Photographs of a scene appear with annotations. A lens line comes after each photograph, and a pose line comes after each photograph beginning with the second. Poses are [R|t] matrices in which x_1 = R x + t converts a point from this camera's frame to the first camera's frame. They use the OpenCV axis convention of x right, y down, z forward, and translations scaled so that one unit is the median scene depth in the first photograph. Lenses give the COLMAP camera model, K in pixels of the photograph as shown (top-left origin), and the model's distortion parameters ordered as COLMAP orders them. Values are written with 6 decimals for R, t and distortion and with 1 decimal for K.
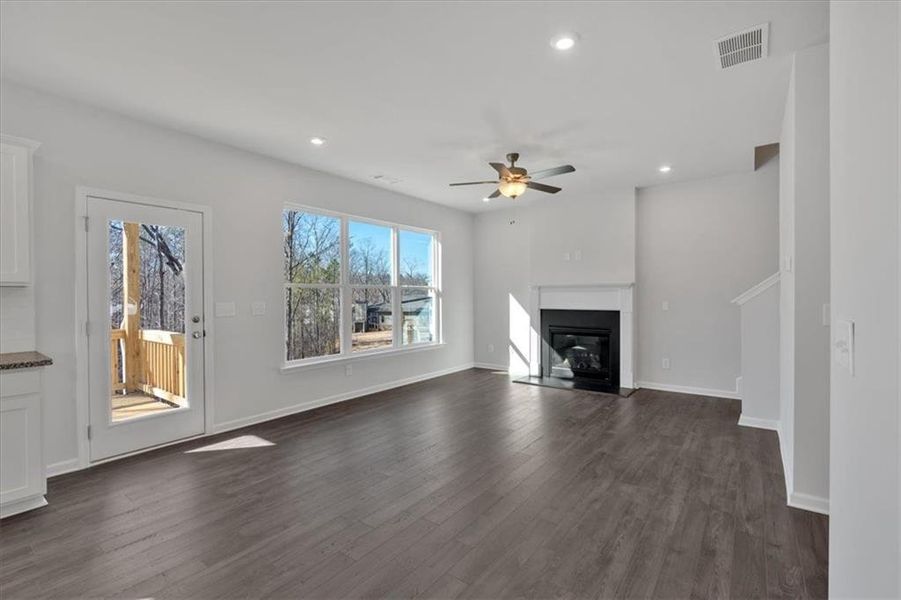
lens RADIAL K [[400.8, 0, 454.3], [0, 400.8, 299.2], [0, 0, 1]] dist [-0.001722, 0.001684]
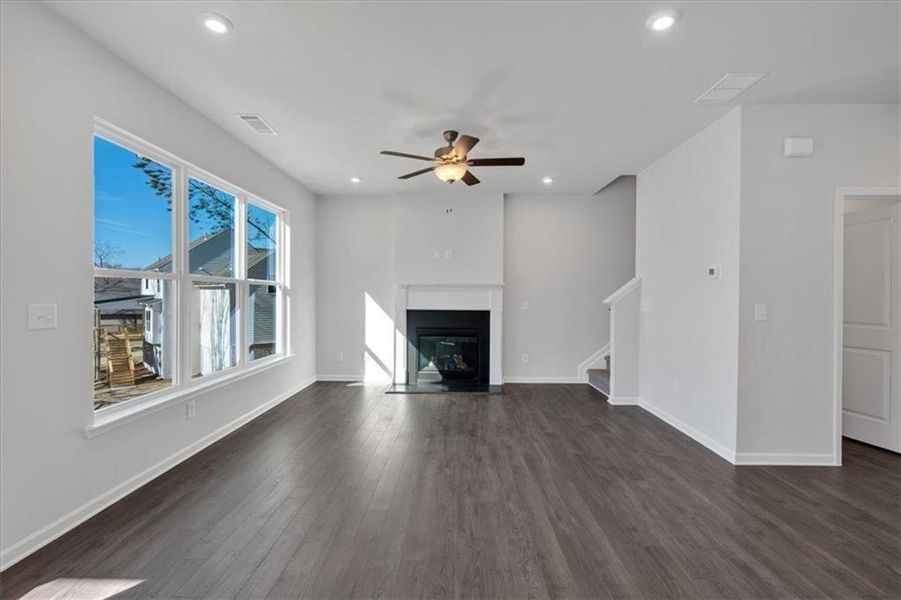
lens RADIAL K [[400.8, 0, 447.7], [0, 400.8, 302.4], [0, 0, 1]] dist [-0.001722, 0.001684]
pose [[0.810223, -0.001342, 0.586120, -0.255015], [-0.004147, 0.999959, 0.008022, -0.000023], [-0.586107, -0.008930, 0.810184, 0.209066]]
